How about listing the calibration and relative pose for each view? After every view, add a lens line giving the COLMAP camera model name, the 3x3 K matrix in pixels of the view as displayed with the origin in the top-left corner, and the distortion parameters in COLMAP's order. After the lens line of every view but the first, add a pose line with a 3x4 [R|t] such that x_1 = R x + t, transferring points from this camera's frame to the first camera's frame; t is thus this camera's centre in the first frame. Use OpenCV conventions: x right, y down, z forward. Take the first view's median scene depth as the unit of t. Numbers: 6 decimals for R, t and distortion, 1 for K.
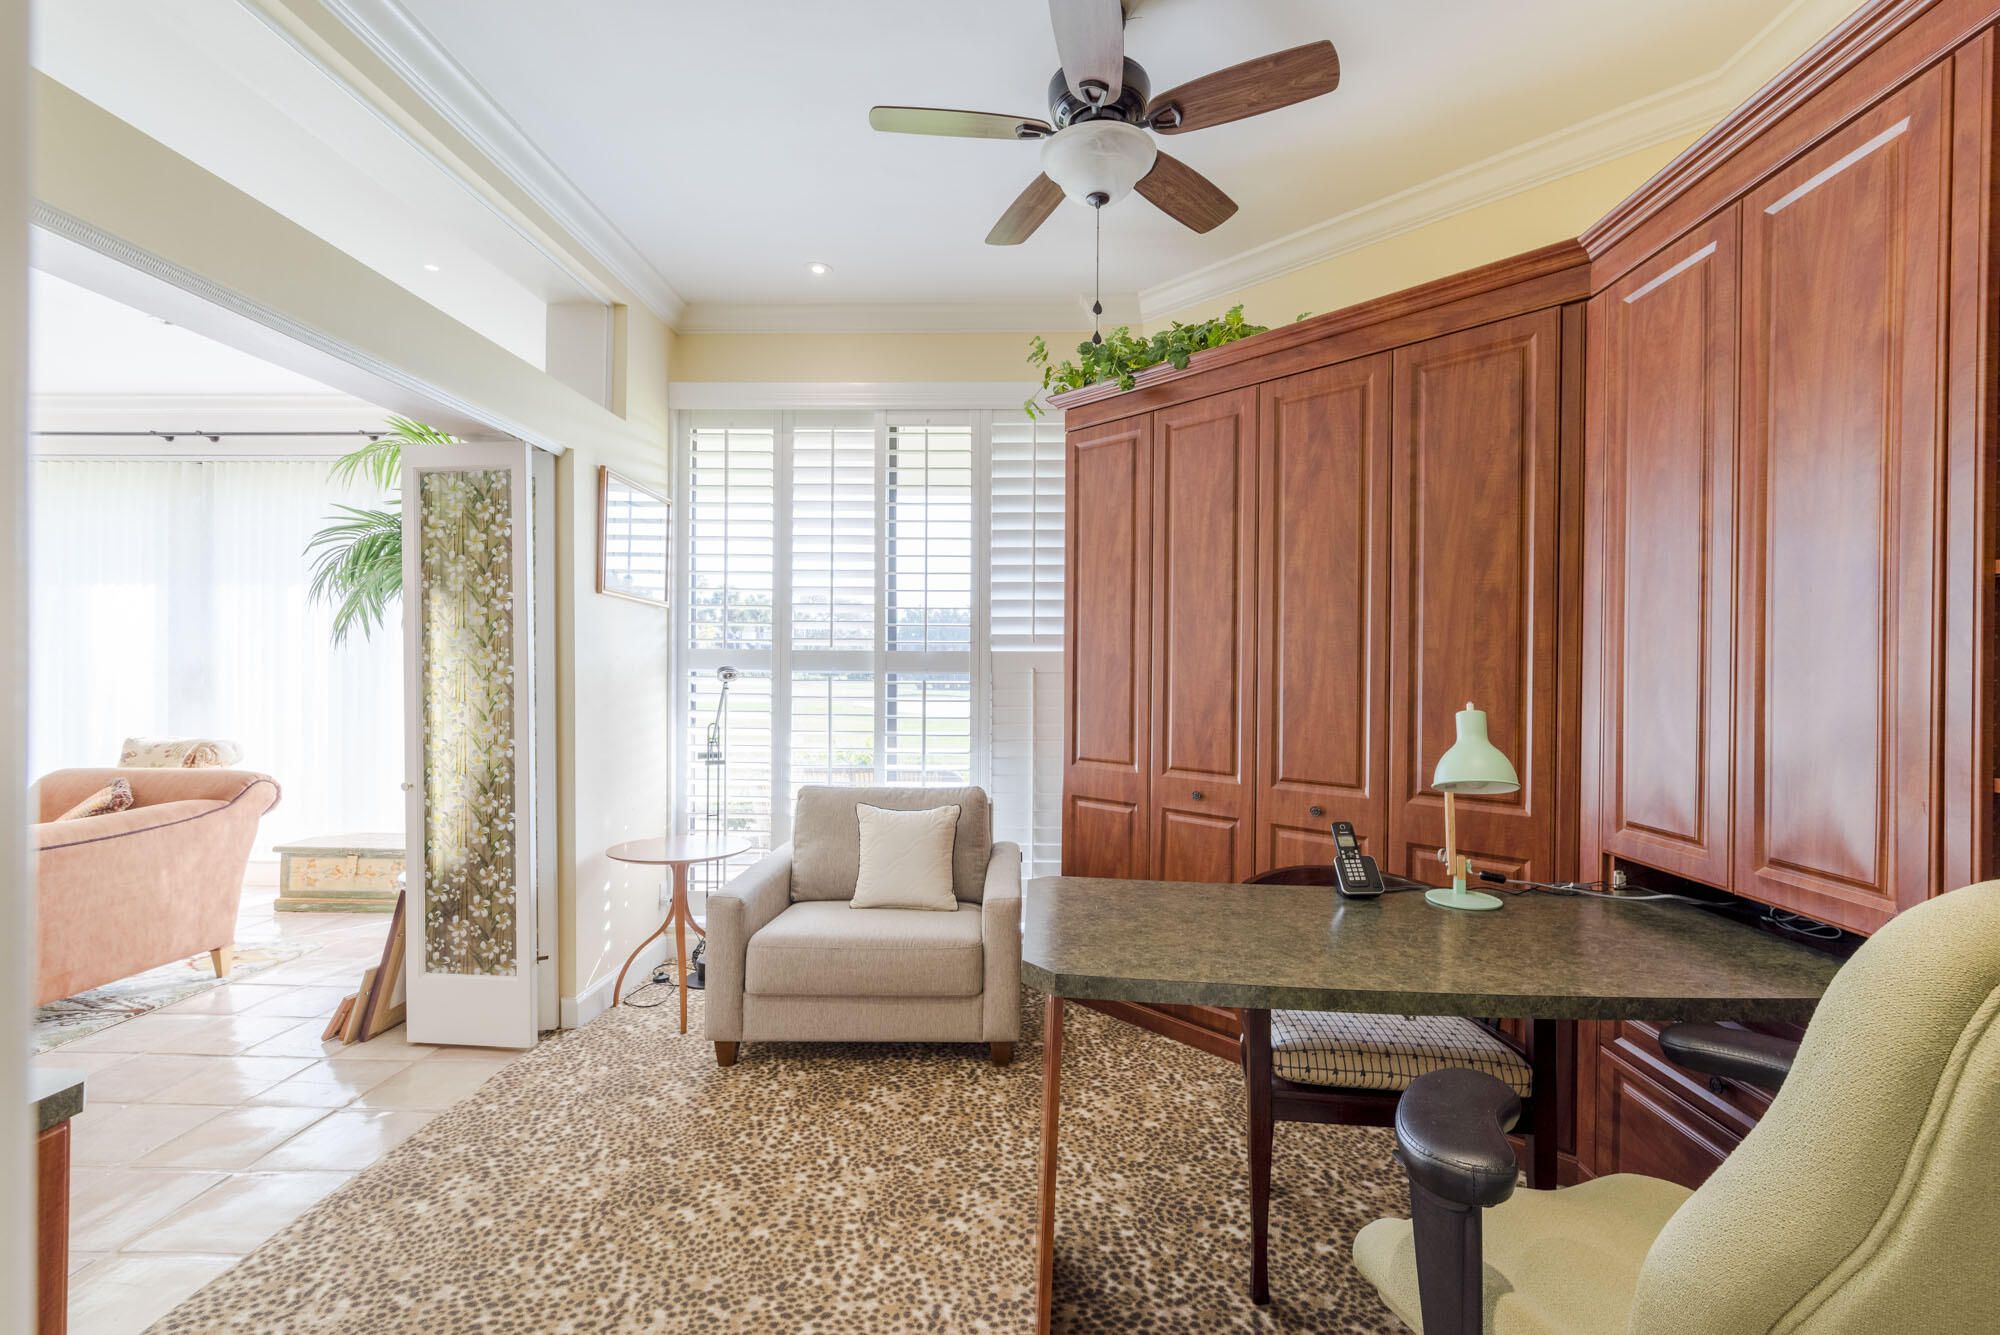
lens RADIAL K [[847.1, 0, 1039.5], [0, 847.1, 674.4], [0, 0, 1]] dist [-0.001776, 0.000097]
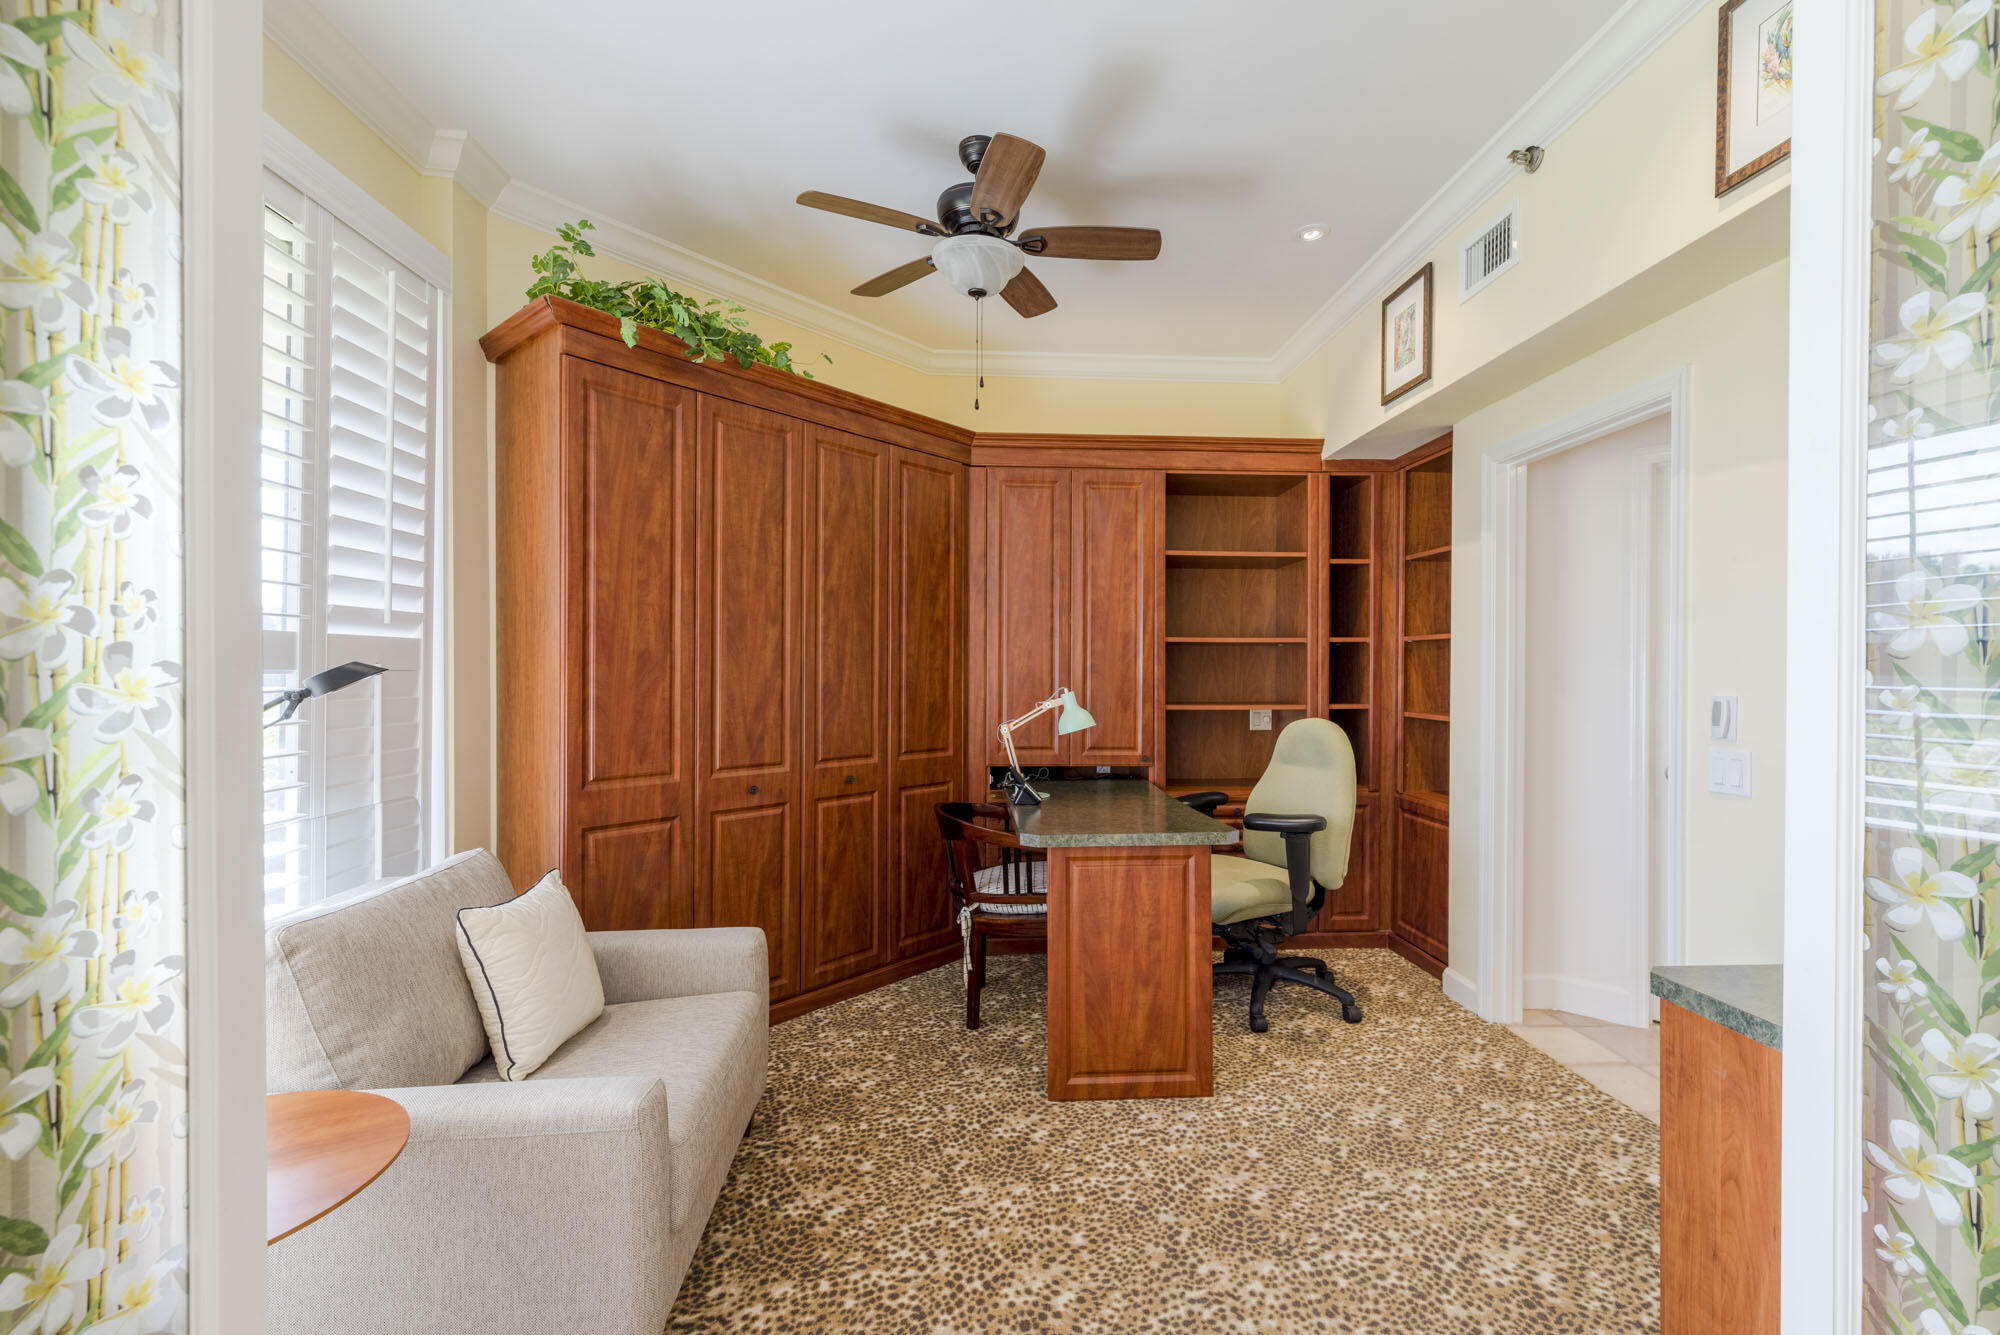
lens RADIAL K [[847.1, 0, 1002.9], [0, 847.1, 672.9], [0, 0, 1]] dist [-0.001776, 0.000097]
pose [[-0.053150, -0.007113, 0.998561, -0.943249], [-0.002779, 0.999972, 0.006975, -0.008756], [-0.998583, -0.002404, -0.053168, 0.820641]]
